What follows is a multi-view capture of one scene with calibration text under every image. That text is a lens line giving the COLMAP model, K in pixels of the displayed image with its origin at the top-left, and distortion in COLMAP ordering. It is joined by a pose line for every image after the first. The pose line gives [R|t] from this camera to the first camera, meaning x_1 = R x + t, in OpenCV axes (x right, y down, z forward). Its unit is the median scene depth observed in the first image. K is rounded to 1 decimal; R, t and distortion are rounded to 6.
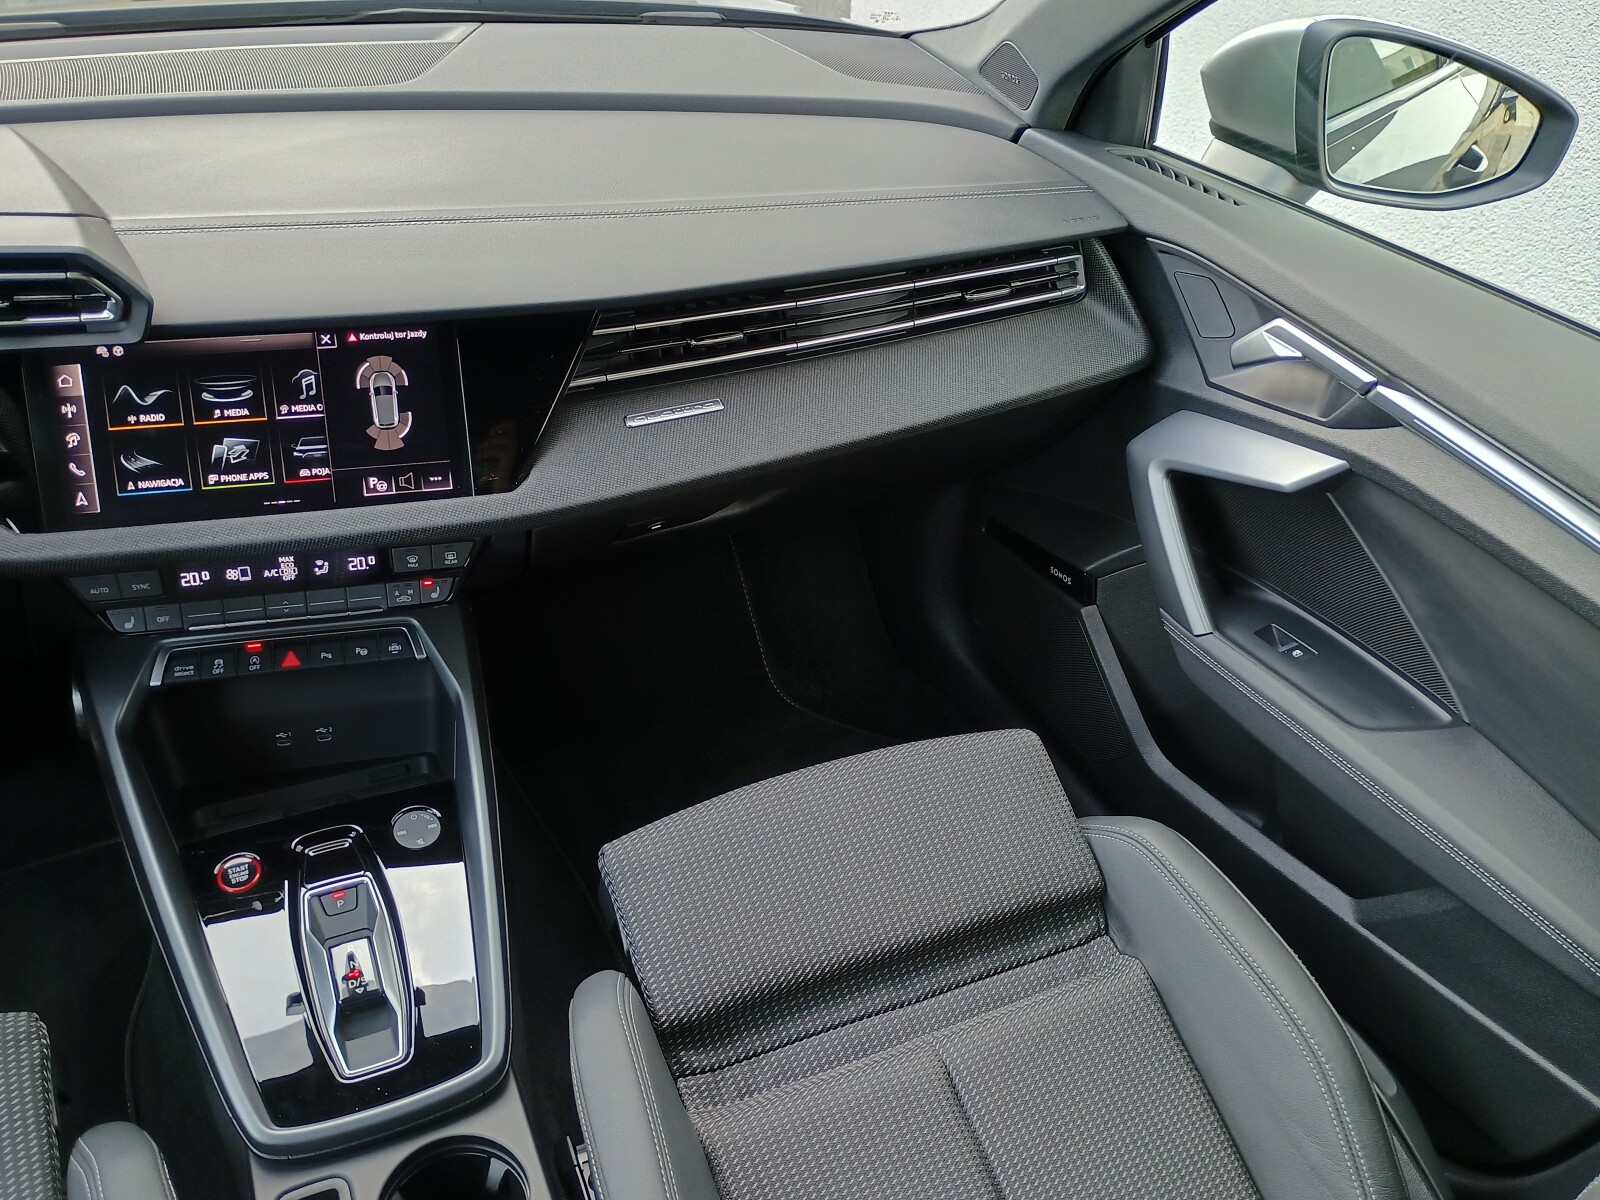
lens RADIAL K [[1400.0, 0, 801.1], [0, 1400.0, 590.3], [0, 0, 1]] dist [0.061228, -0.073008]
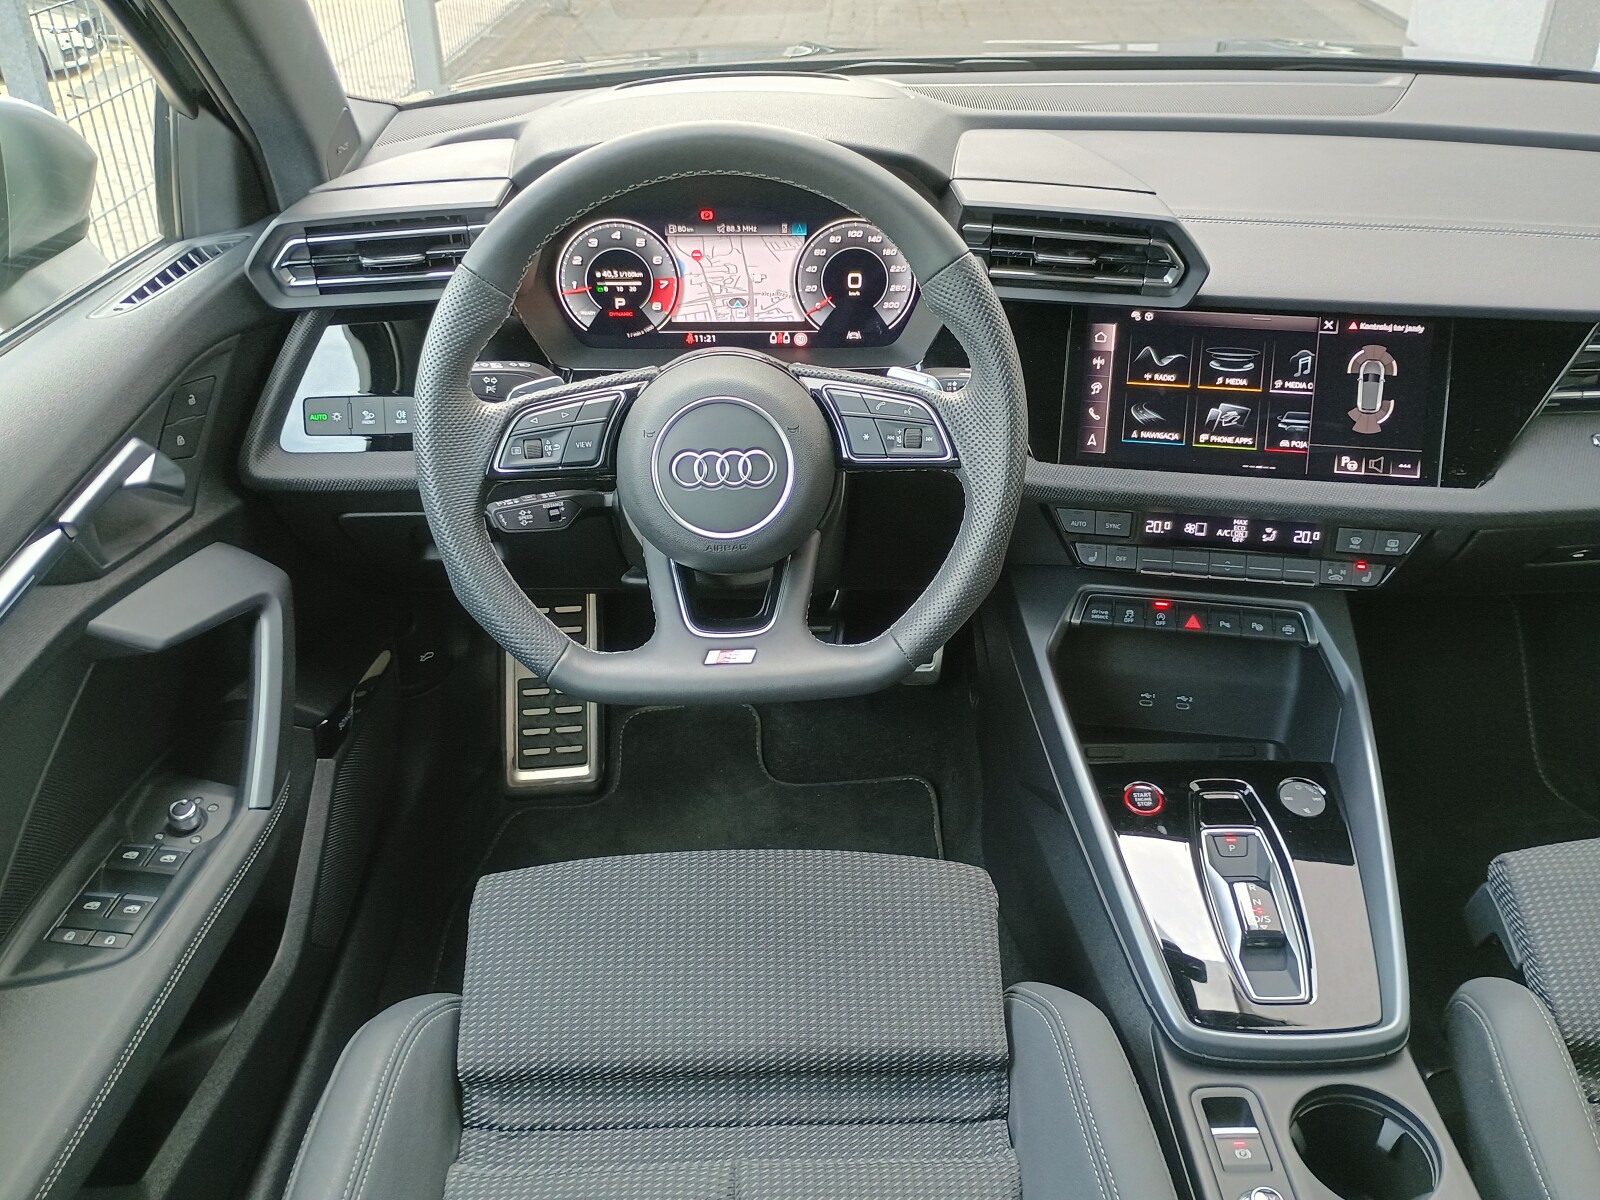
lens RADIAL K [[1400.0, 0, 825.4], [0, 1400.0, 585.6], [0, 0, 1]] dist [0.061228, -0.073008]
pose [[0.928236, 0.157387, -0.337057, -0.288809], [-0.184746, 0.981489, -0.050478, 0.139918], [0.322873, 0.109125, 0.940130, -0.118684]]
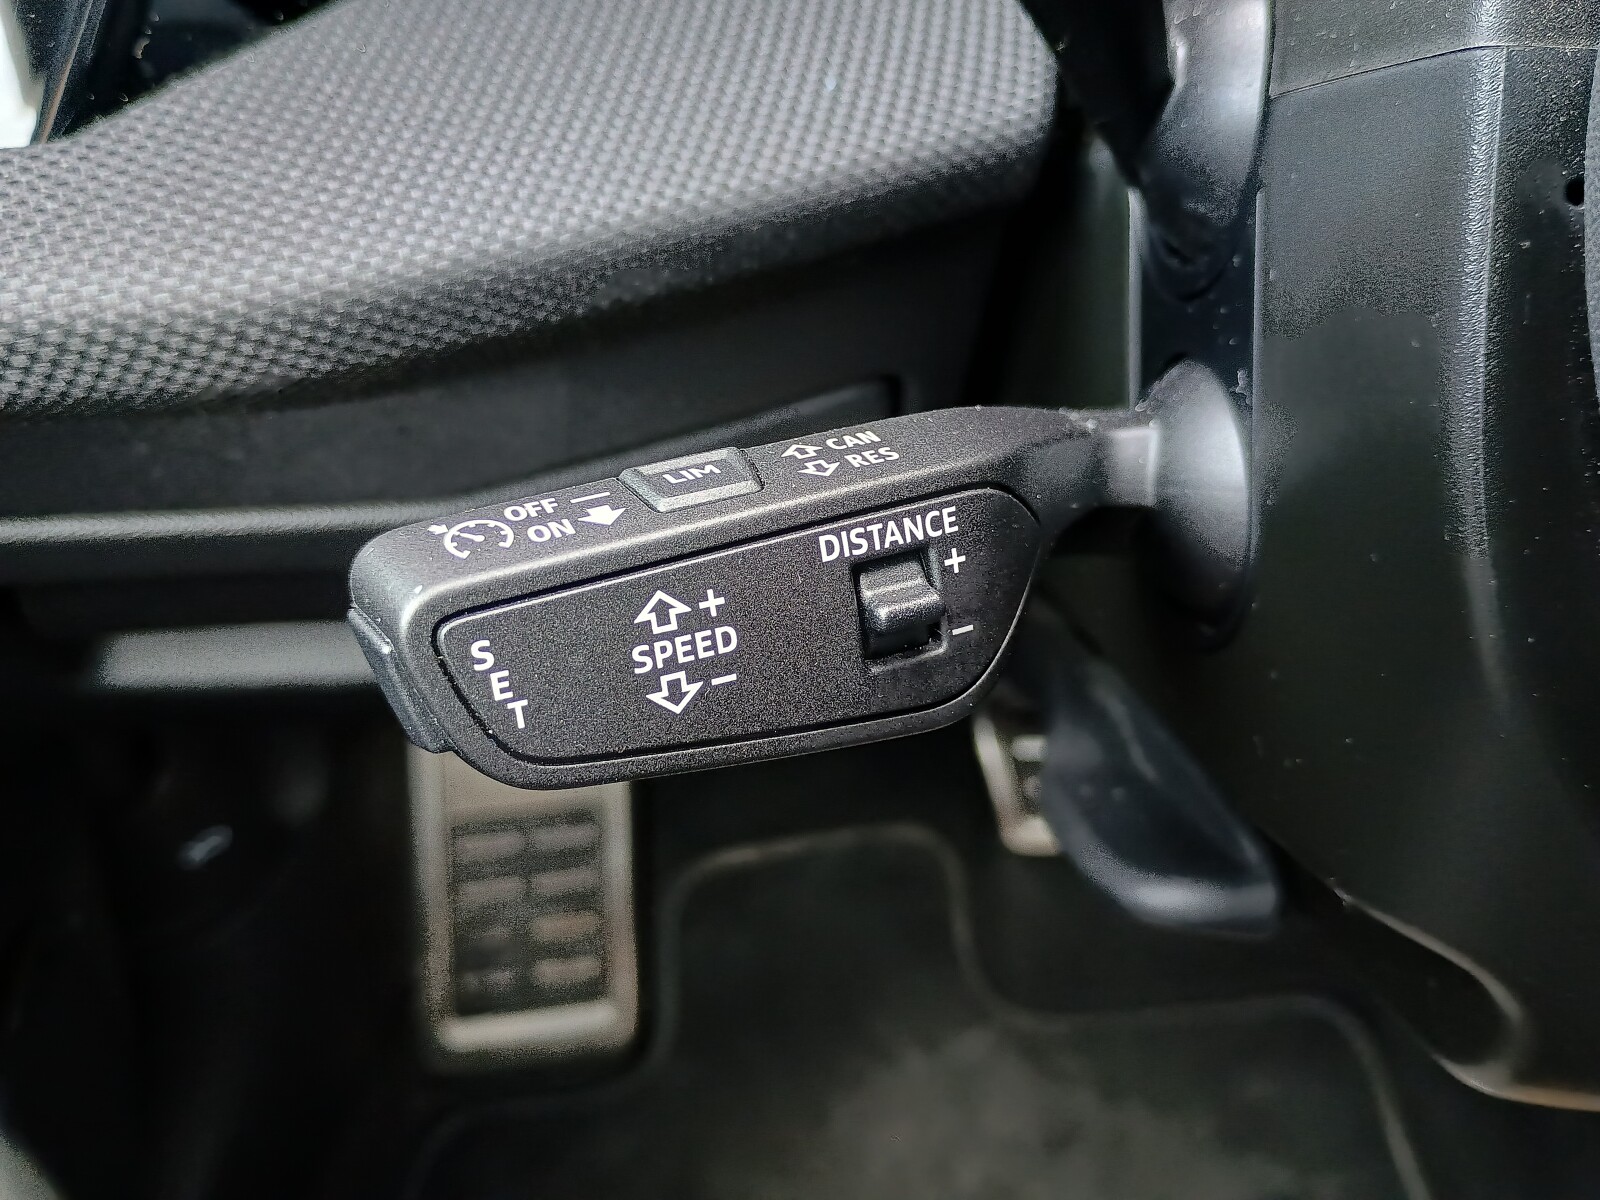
lens RADIAL K [[1400.0, 0, 810.7], [0, 1400.0, 591.6], [0, 0, 1]] dist [0.061228, -0.073008]
pose [[0.950254, 0.164977, -0.264197, -0.799637], [-0.167376, 0.985800, 0.013570, 0.071954], [0.262684, 0.031326, 0.964373, 0.650578]]
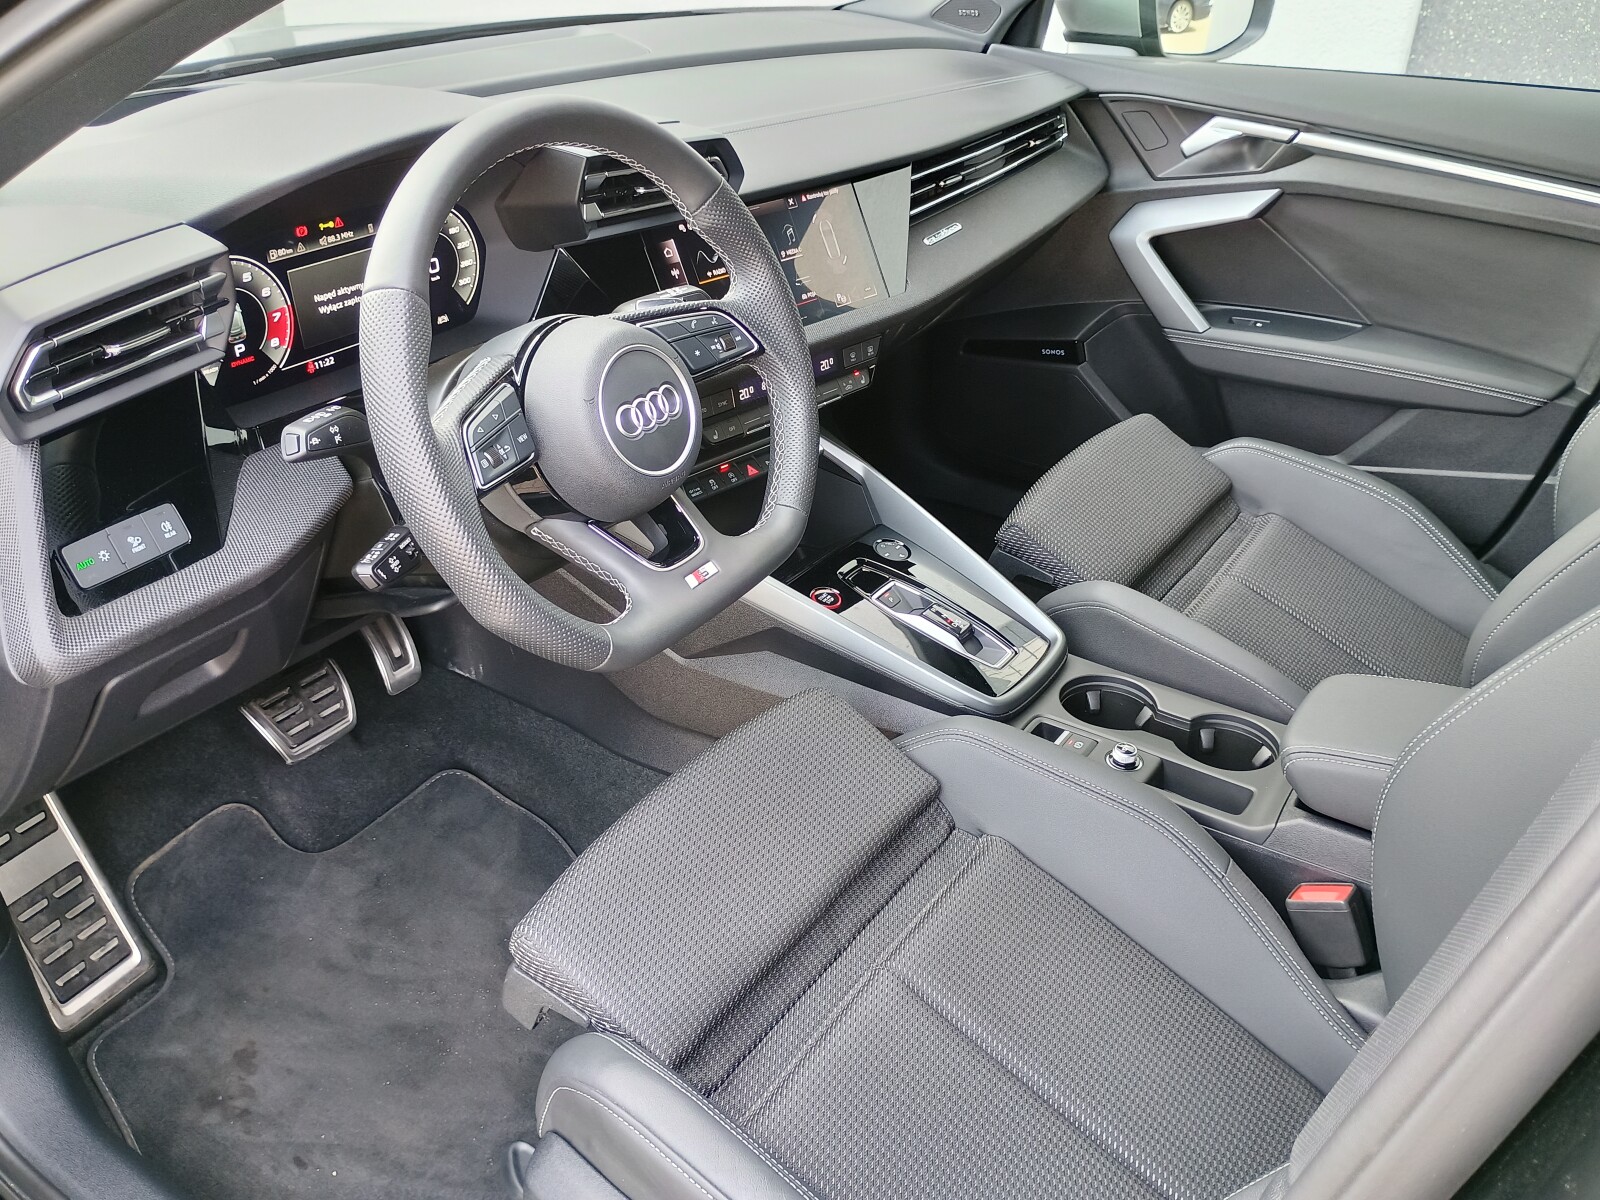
lens RADIAL K [[1400.0, 0, 806.1], [0, 1400.0, 593.1], [0, 0, 1]] dist [0.061228, -0.073008]
pose [[0.842006, -0.287445, 0.456509, -1.039910], [0.318247, 0.947956, 0.009900, 0.176902], [-0.435597, 0.136947, 0.889664, -0.195295]]
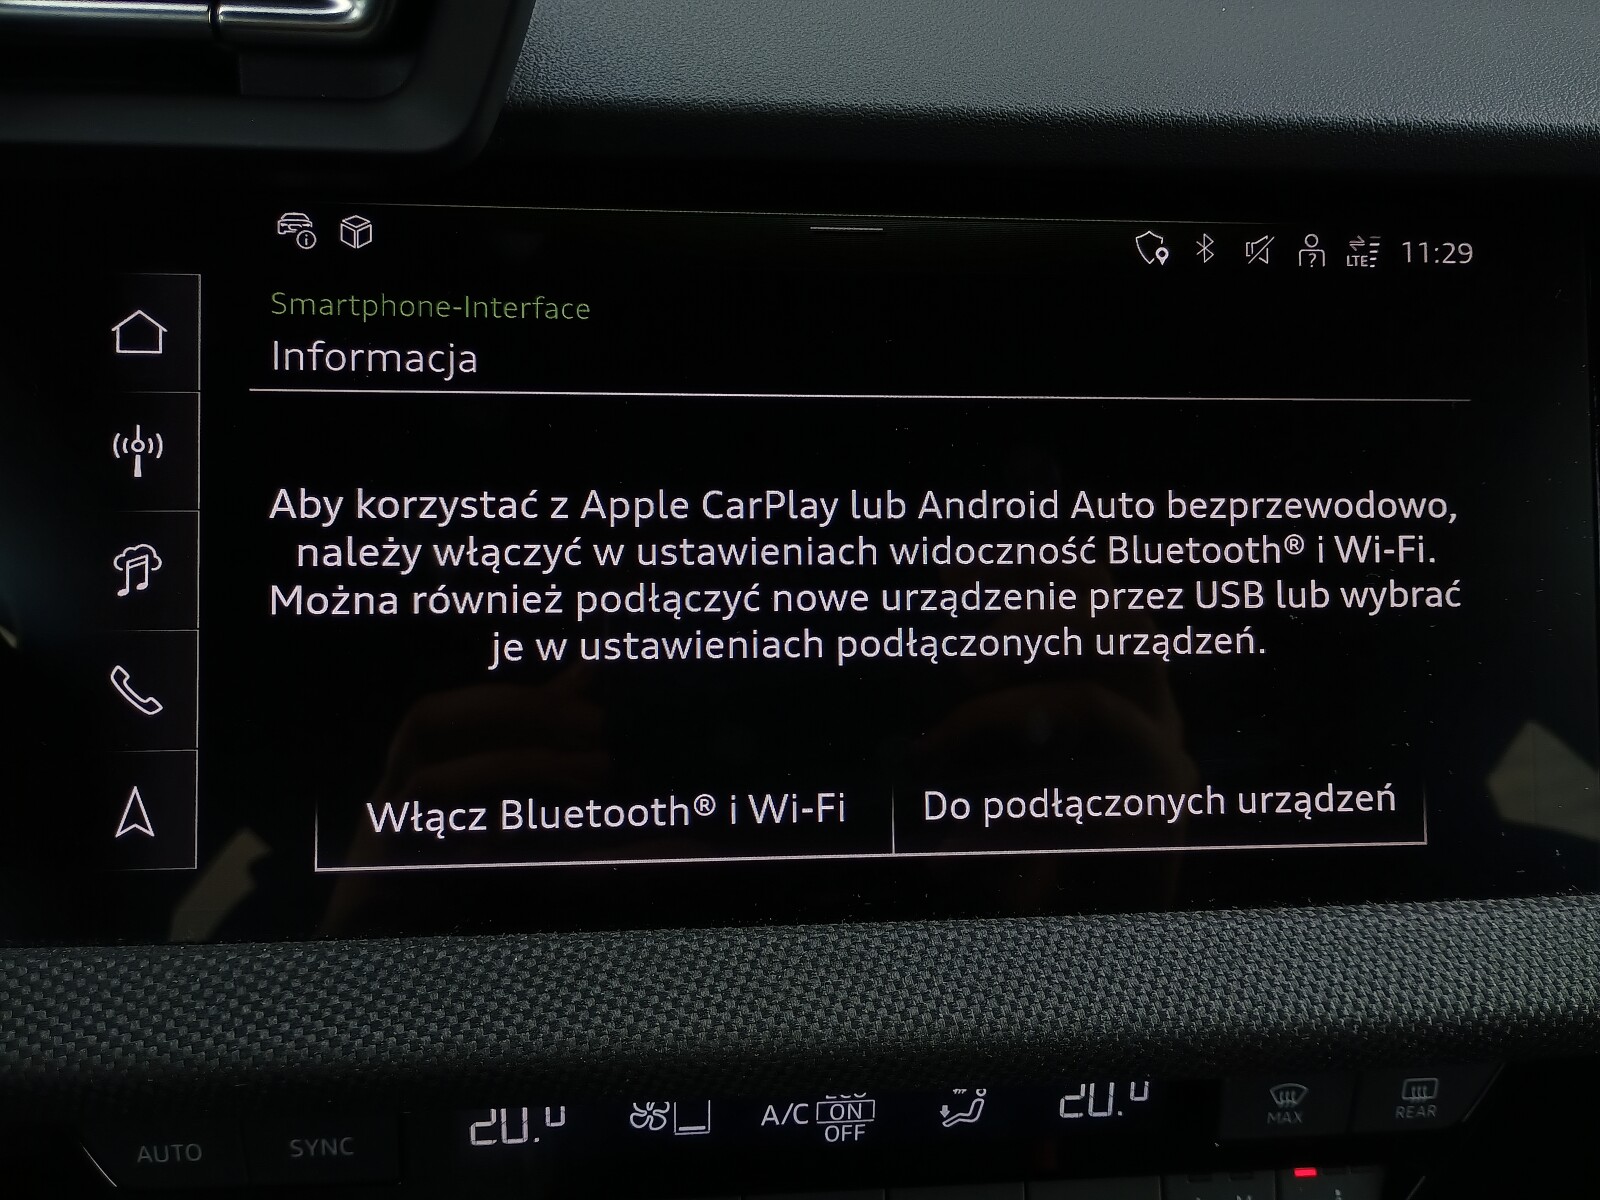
lens RADIAL K [[1400.0, 0, 811.6], [0, 1400.0, 605.9], [0, 0, 1]] dist [0.061228, -0.073008]
pose [[0.989762, 0.066103, -0.126496, -0.343826], [-0.083286, 0.987233, -0.135774, -0.071692], [0.115906, 0.144920, 0.982631, 0.724793]]
